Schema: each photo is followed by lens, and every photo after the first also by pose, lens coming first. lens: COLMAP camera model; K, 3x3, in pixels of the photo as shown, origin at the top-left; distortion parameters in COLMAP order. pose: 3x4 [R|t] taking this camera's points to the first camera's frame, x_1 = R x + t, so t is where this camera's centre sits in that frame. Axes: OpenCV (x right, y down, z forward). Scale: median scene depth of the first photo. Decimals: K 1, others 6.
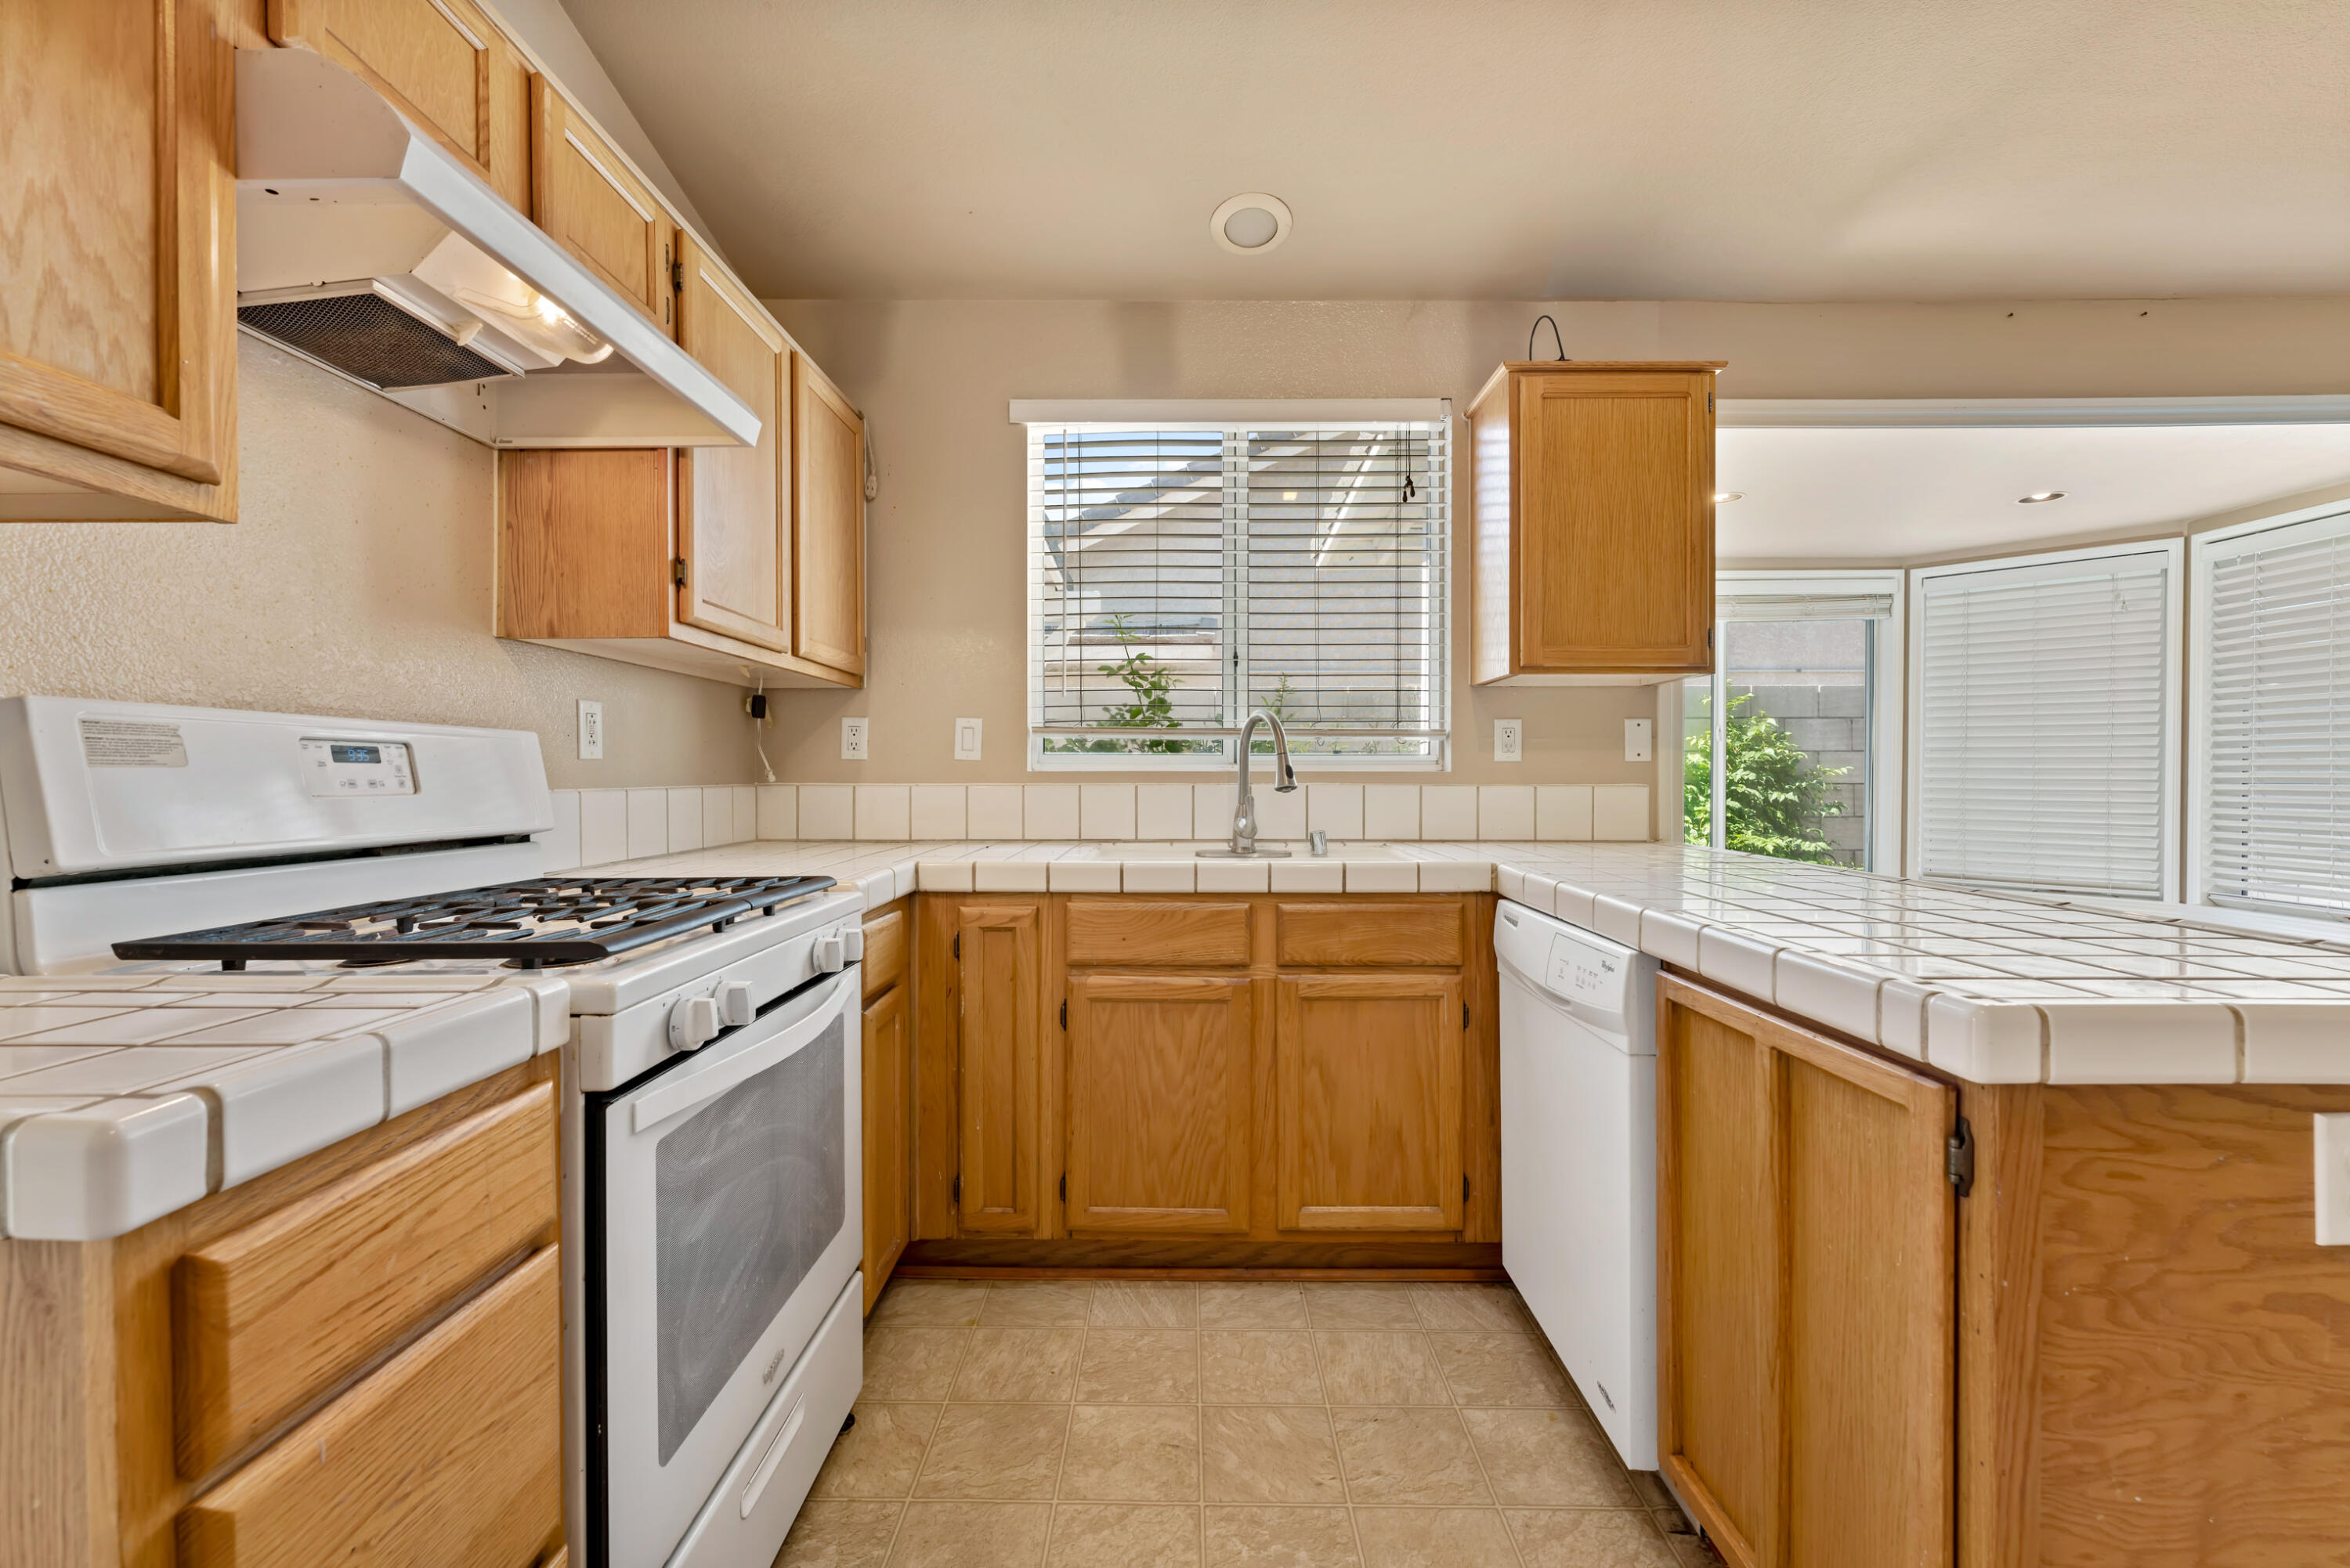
lens RADIAL K [[947.2, 0, 1176.4], [0, 947.2, 784.7], [0, 0, 1]] dist [0.003448, -0.000127]
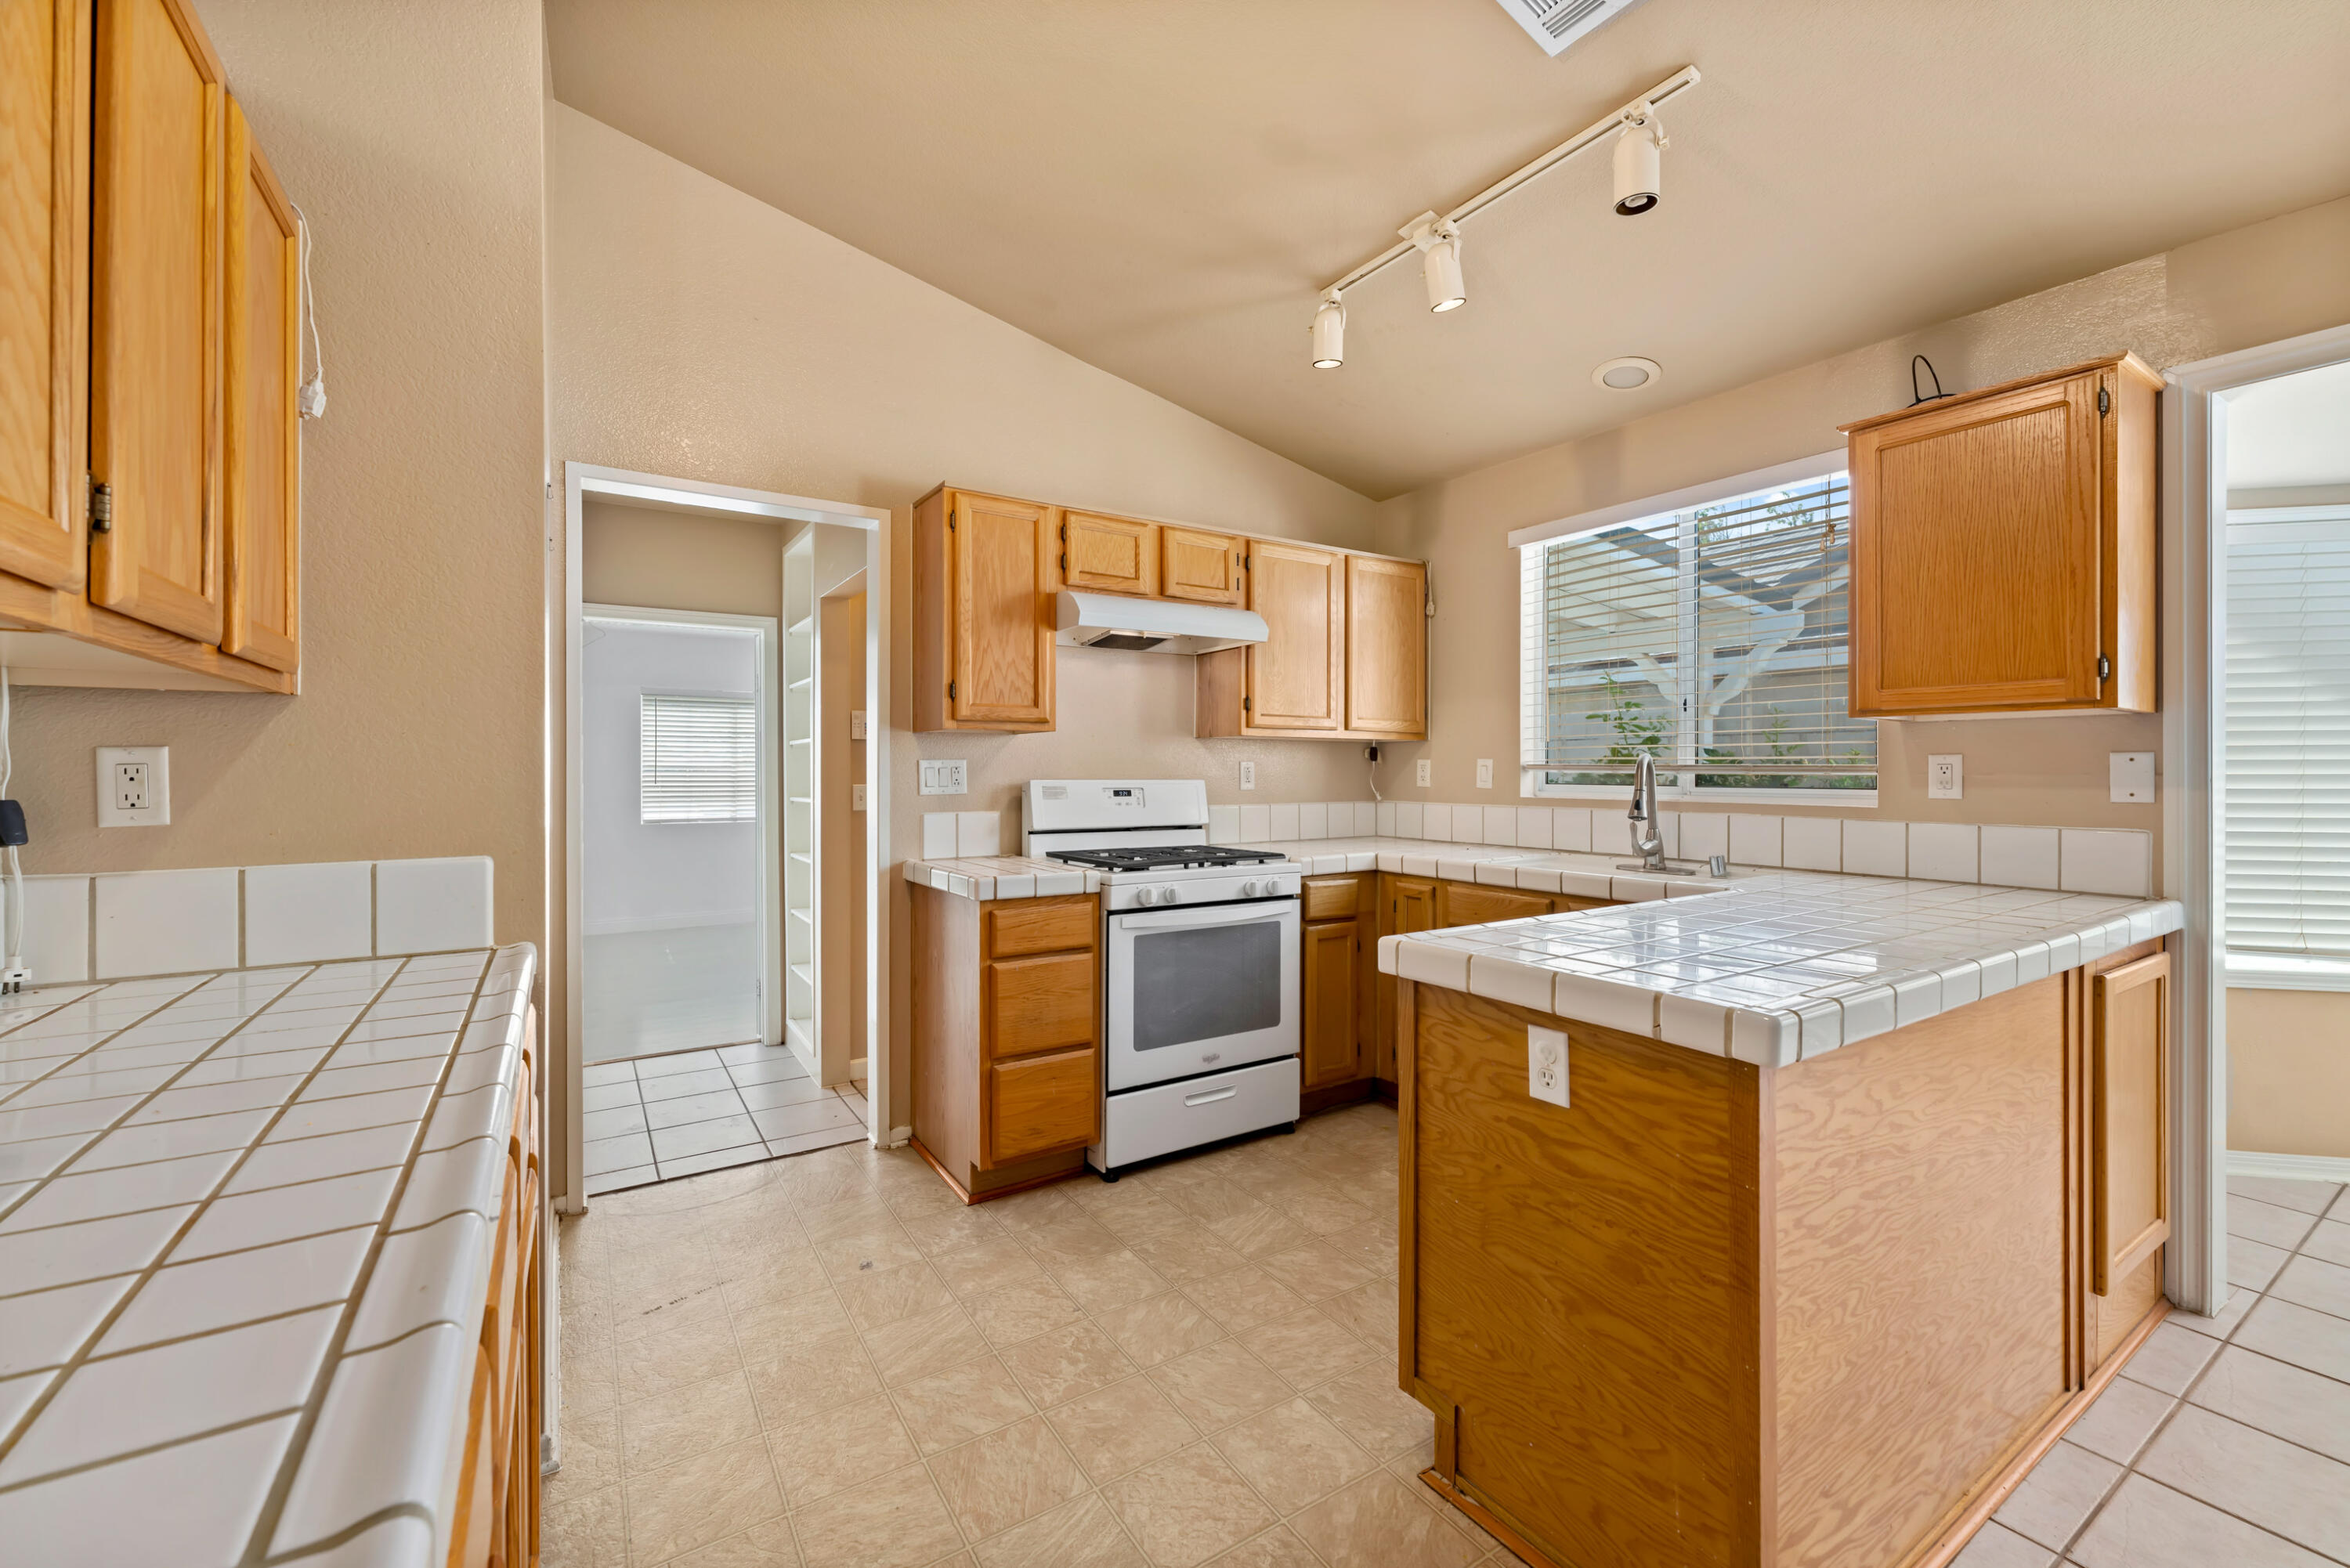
lens RADIAL K [[947.2, 0, 1181.1], [0, 947.2, 770.6], [0, 0, 1]] dist [0.003448, -0.000127]
pose [[0.556575, 0.000201, -0.830797, 0.957721], [-0.009985, 0.999929, -0.006448, -0.052265], [0.830737, 0.011884, 0.556538, -0.240167]]
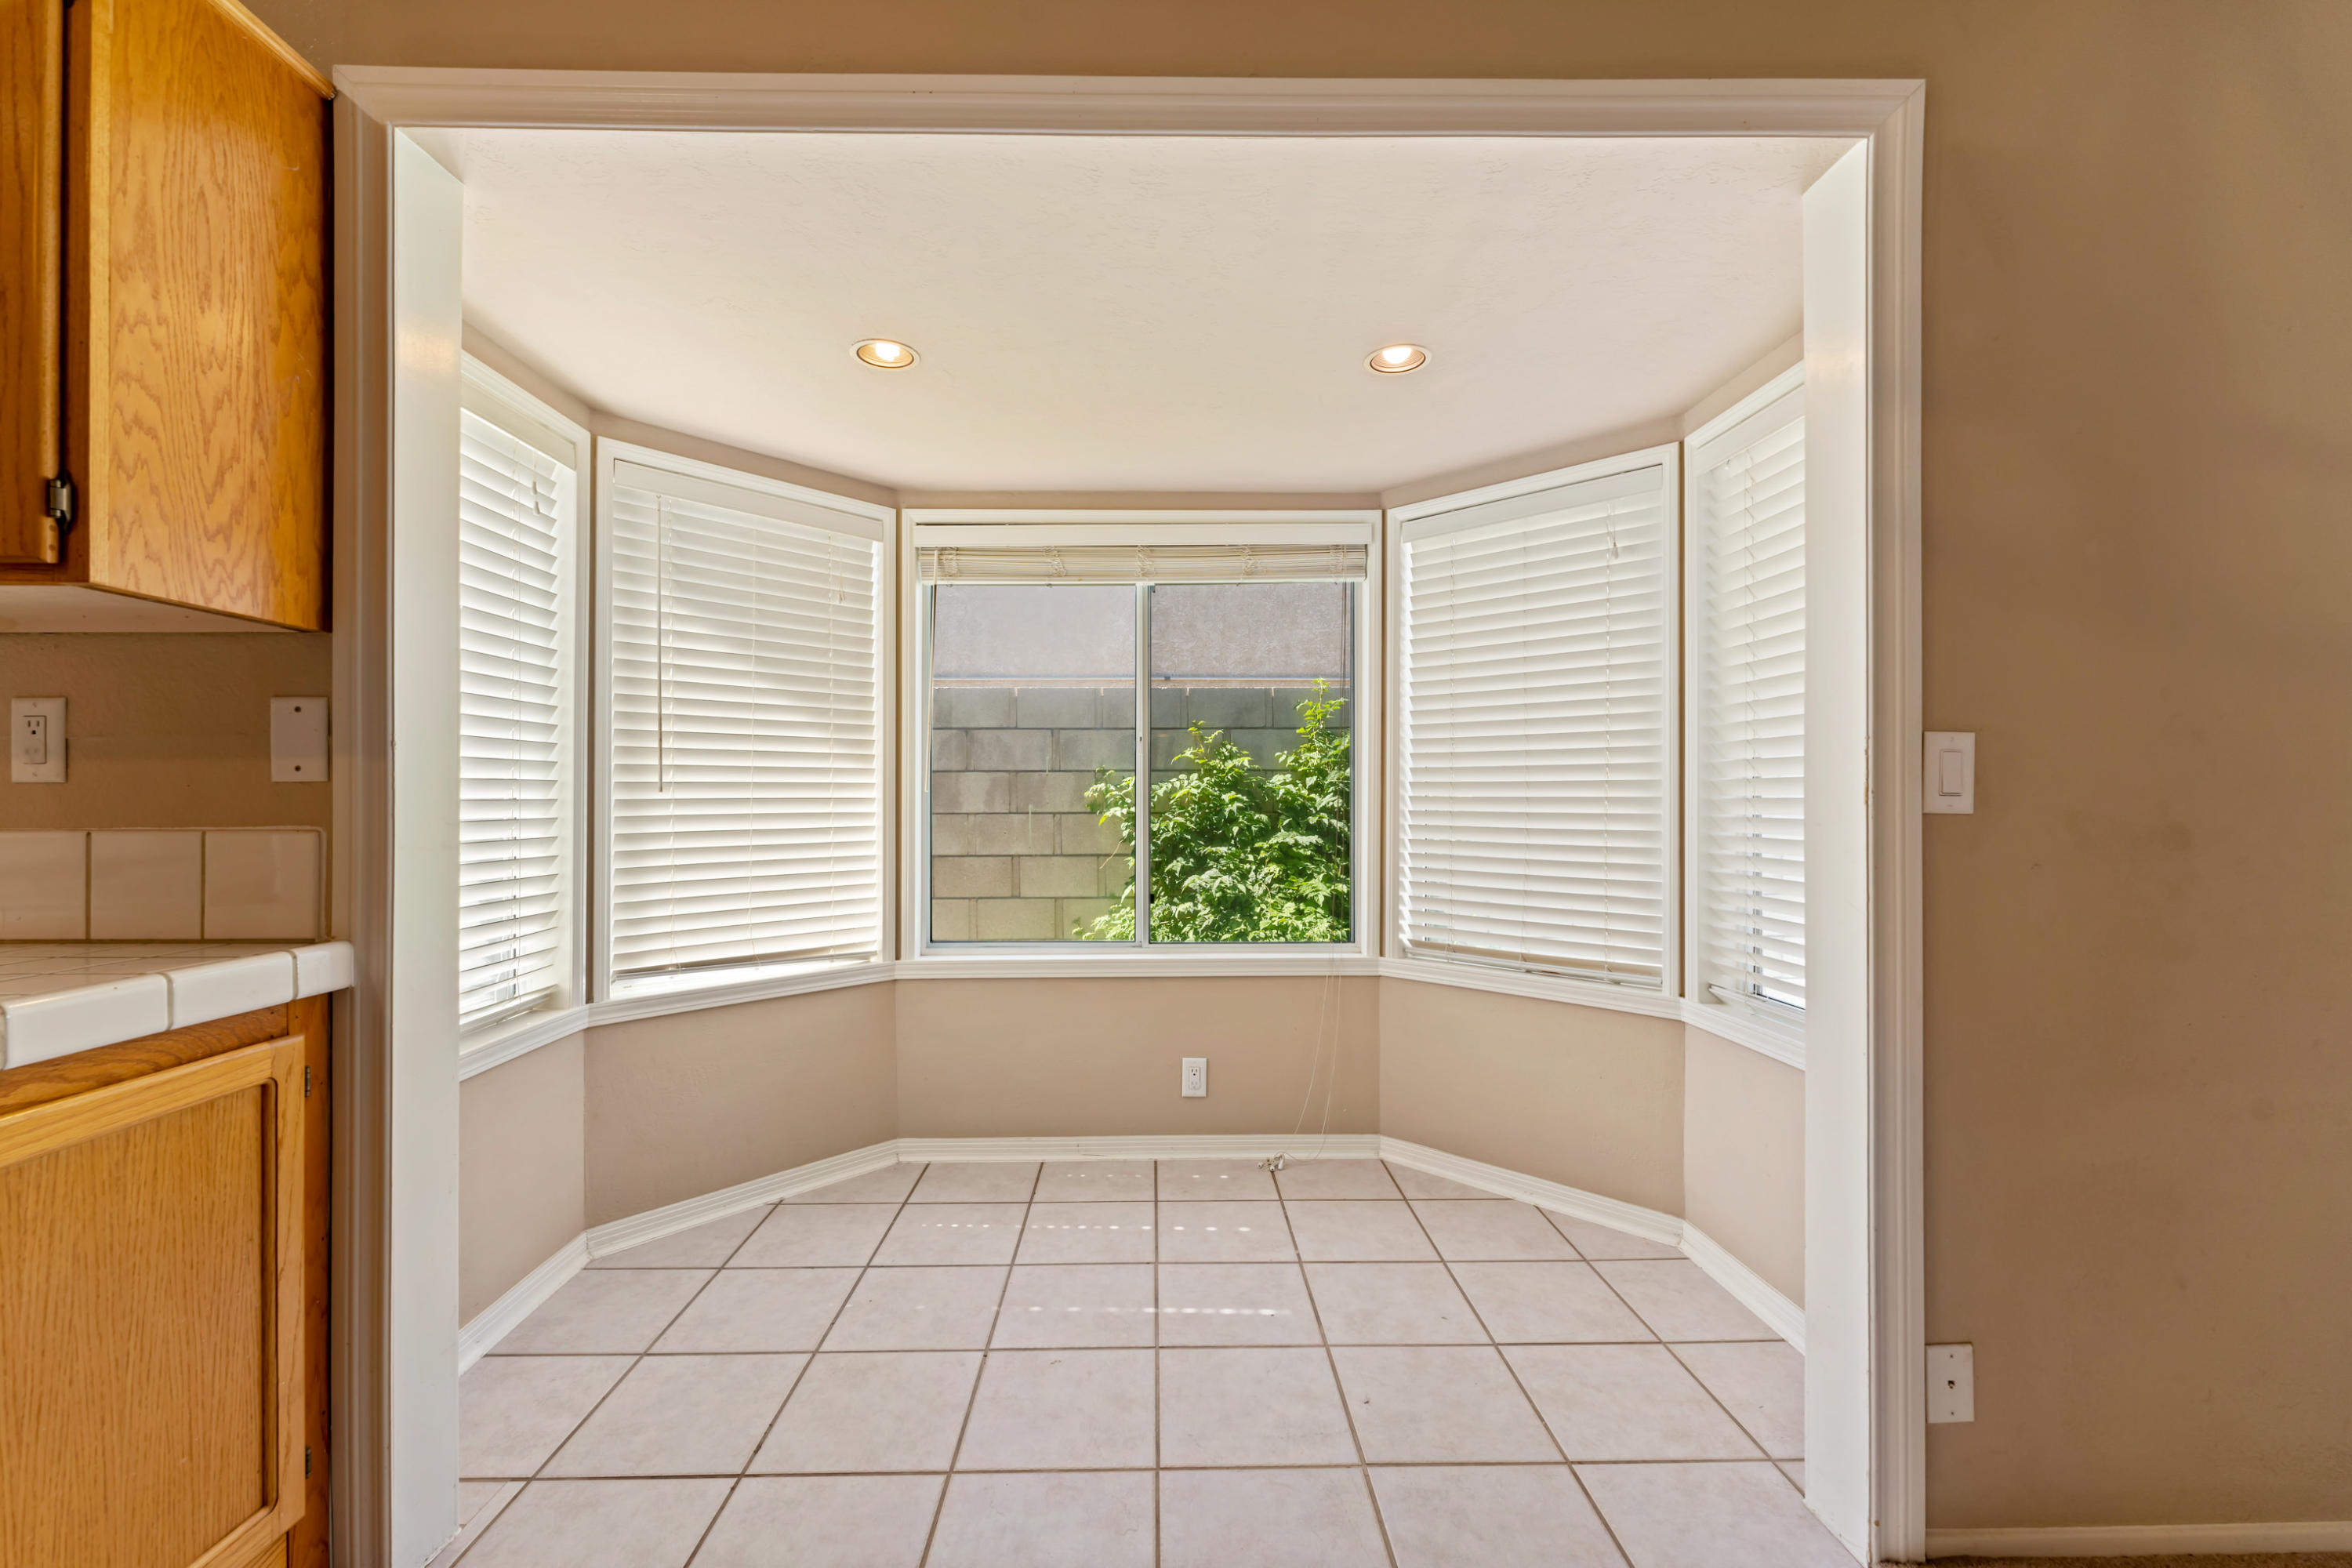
lens RADIAL K [[948.1, 0, 1174.9], [0, 948.1, 794.8], [0, 0, 1]] dist [0.003448, -0.000127]
pose [[0.999573, -0.005385, 0.028716, 1.247457], [0.005884, 0.999832, -0.017345, -0.007949], [-0.028618, 0.017507, 0.999437, 0.640274]]
